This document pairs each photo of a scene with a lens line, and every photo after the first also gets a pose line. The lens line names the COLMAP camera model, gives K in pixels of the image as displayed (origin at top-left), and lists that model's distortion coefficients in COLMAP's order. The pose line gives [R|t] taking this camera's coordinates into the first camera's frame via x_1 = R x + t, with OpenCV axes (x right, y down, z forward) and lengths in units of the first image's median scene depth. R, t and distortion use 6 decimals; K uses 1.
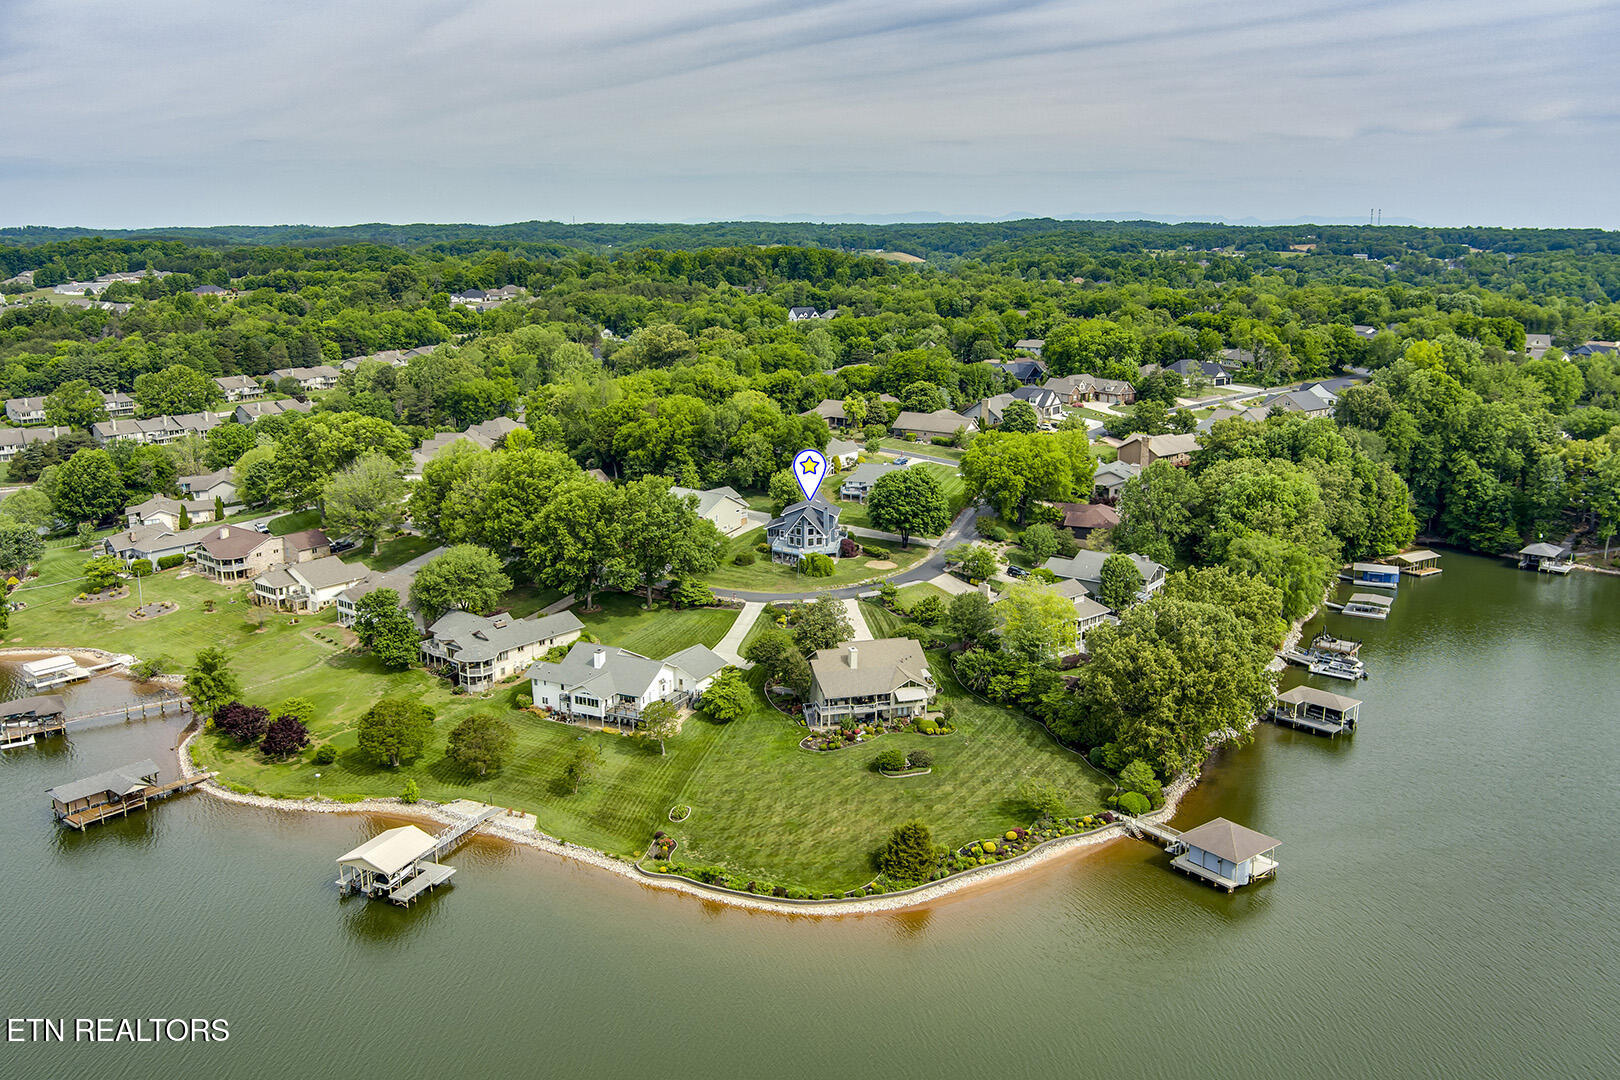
lens RADIAL K [[1309.0, 0, 807.3], [0, 1309.0, 562.9], [0, 0, 1]] dist [-0.069590, 0.014010]
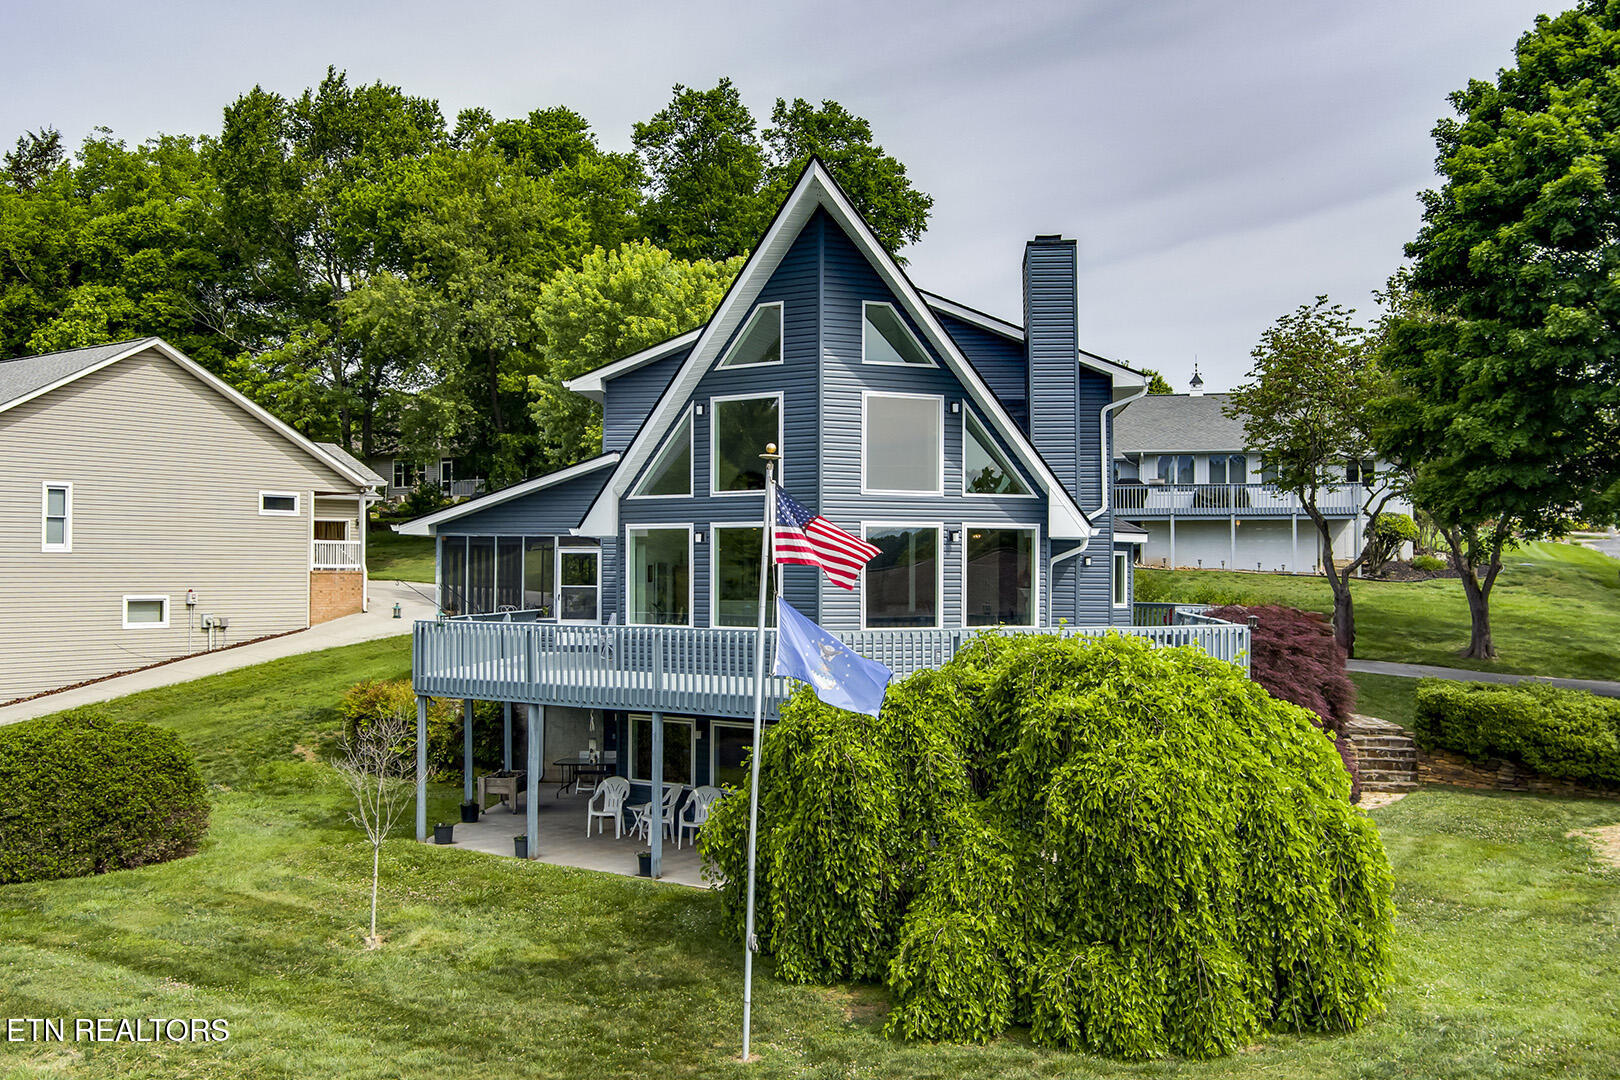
lens RADIAL K [[1656.0, 0, 802.0], [0, 1656.0, 536.2], [0, 0, 1]] dist [-0.073349, 0.014984]
pose [[0.999343, -0.000514, 0.036241, -0.006441], [0.010076, 0.964421, -0.264180, 0.007457], [-0.034816, 0.264372, 0.963792, 0.809843]]
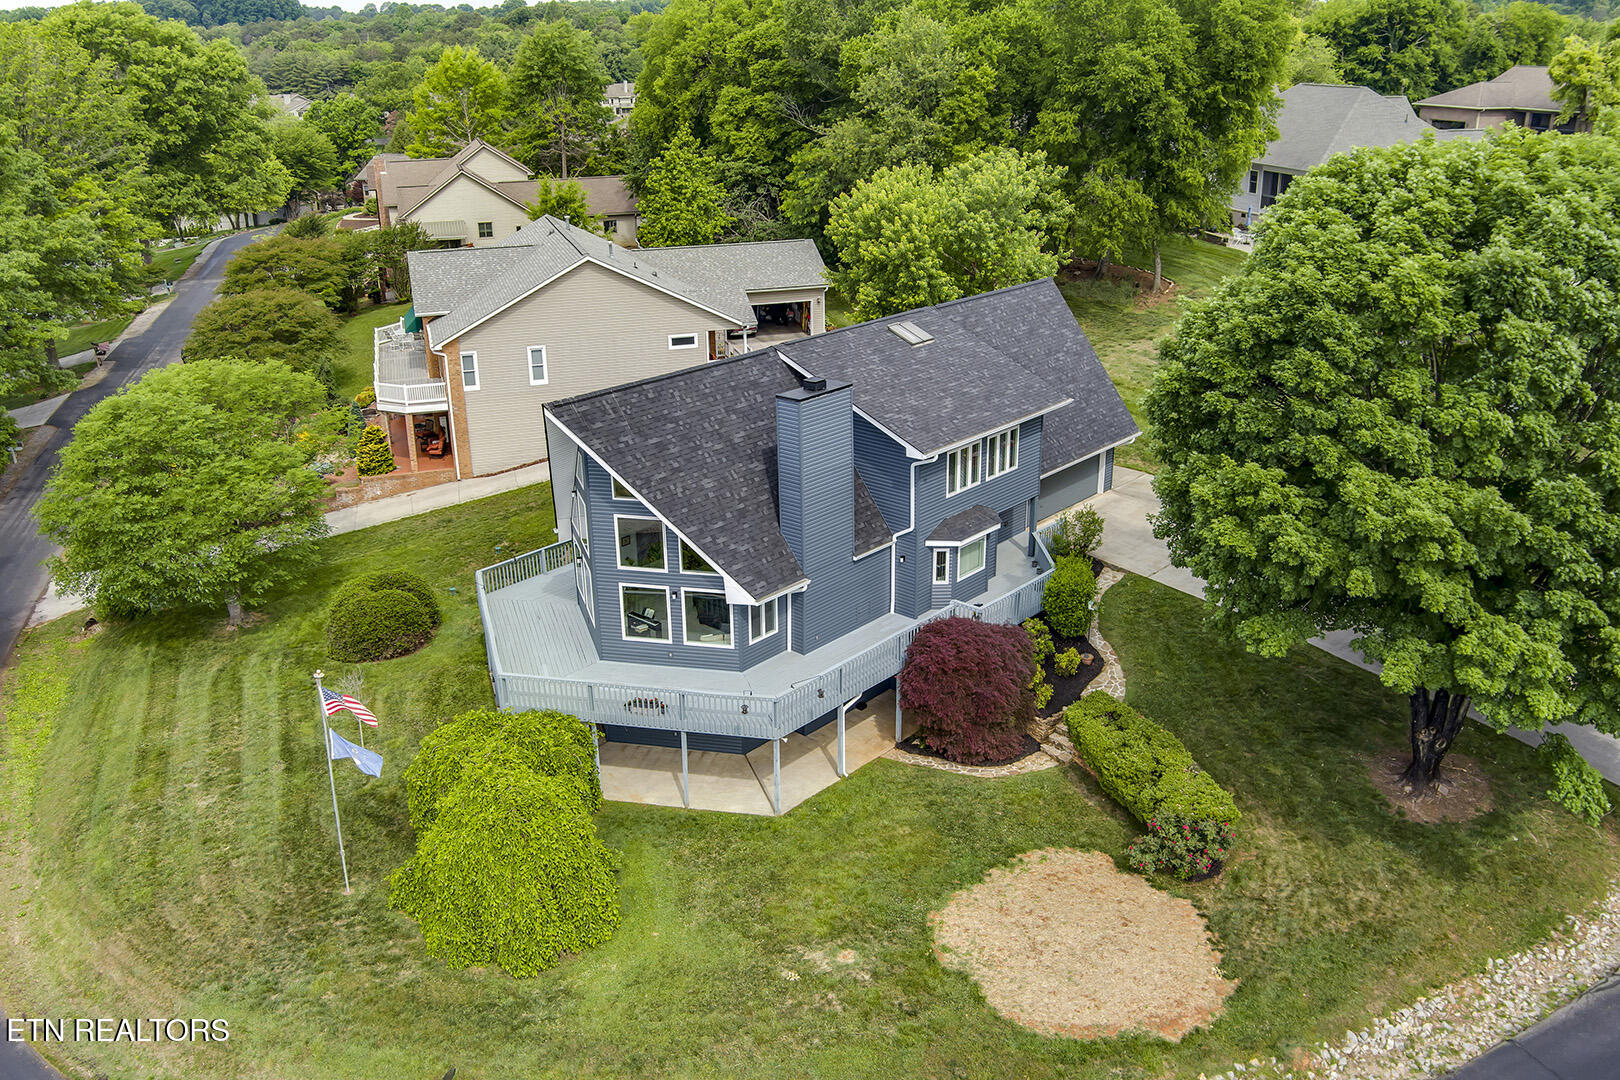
lens RADIAL K [[1309.0, 0, 807.3], [0, 1309.0, 562.9], [0, 0, 1]] dist [-0.069590, 0.014010]
pose [[0.826642, 0.200791, -0.525686, 0.080910], [-0.124667, 0.976307, 0.176870, -0.043323], [0.548745, -0.080672, 0.832088, 0.800681]]
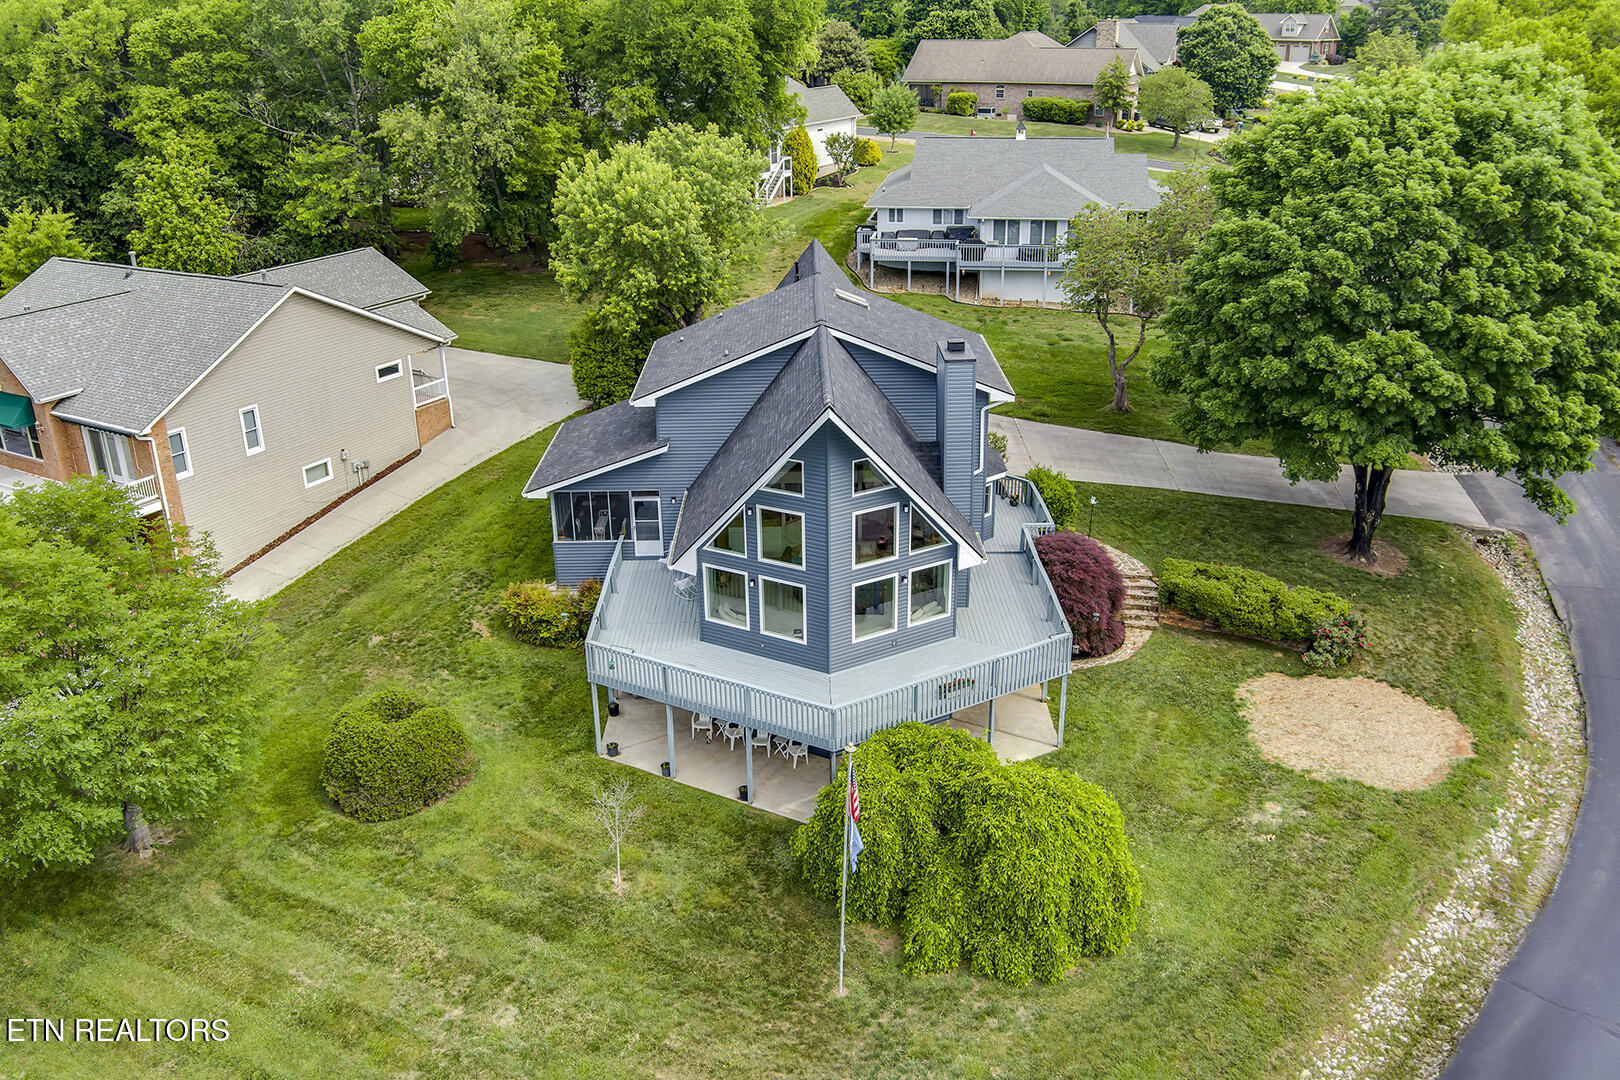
lens RADIAL K [[1309.0, 0, 807.3], [0, 1309.0, 562.9], [0, 0, 1]] dist [-0.069590, 0.014010]
pose [[0.989856, -0.072183, 0.122369, -0.018509], [0.052227, 0.985882, 0.159086, -0.037953], [-0.132124, -0.151081, 0.979652, 0.779376]]
